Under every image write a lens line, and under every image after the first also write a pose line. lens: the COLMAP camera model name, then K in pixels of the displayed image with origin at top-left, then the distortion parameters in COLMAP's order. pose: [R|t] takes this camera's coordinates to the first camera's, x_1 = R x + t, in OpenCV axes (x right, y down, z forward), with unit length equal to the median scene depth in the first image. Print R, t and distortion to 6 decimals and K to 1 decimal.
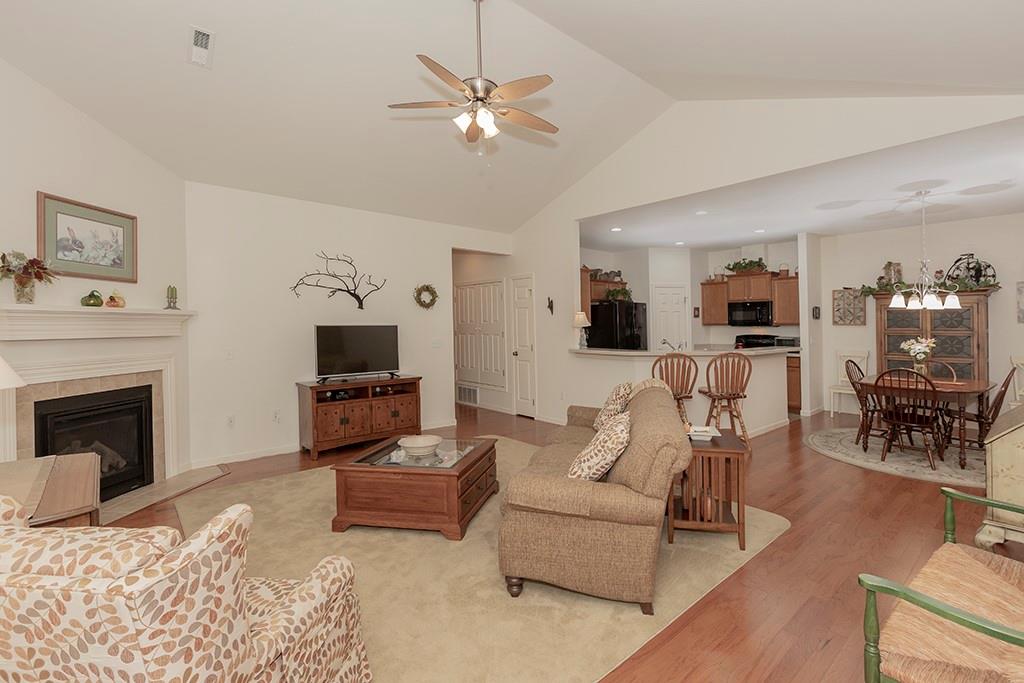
lens RADIAL K [[482.6, 0, 564.9], [0, 482.6, 325.7], [0, 0, 1]] dist [0.022819, -0.001093]
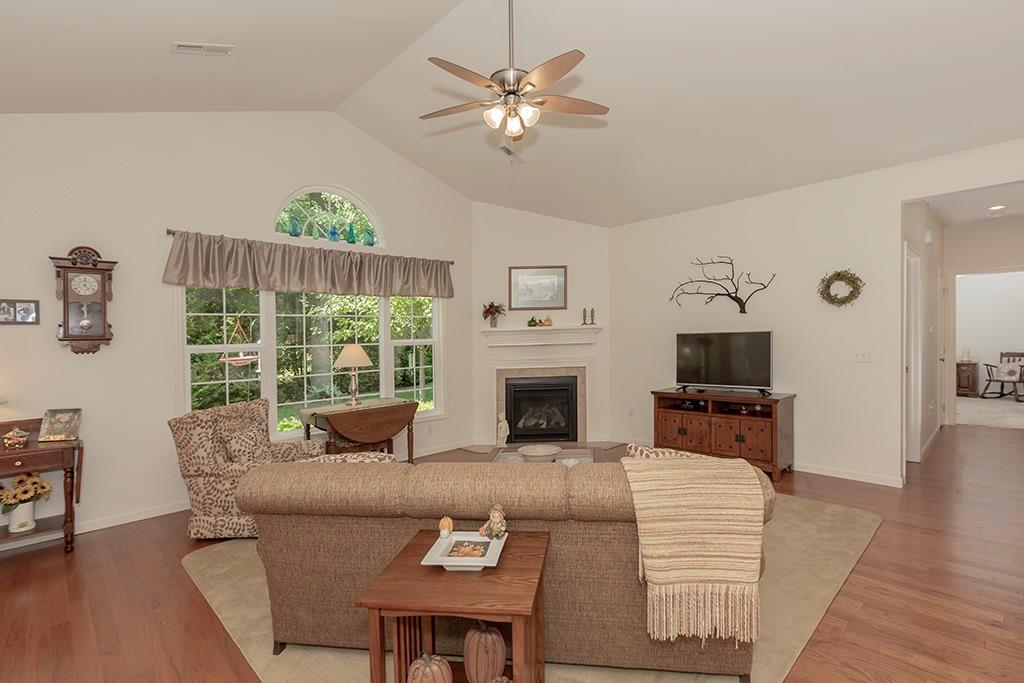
lens RADIAL K [[482.6, 0, 518.3], [0, 482.6, 344.8], [0, 0, 1]] dist [0.022819, -0.001093]
pose [[0.013370, 0.016227, -0.999779, 0.415830], [0.026729, 0.999505, 0.016580, -0.002675], [0.999553, -0.026944, 0.012930, 0.533673]]
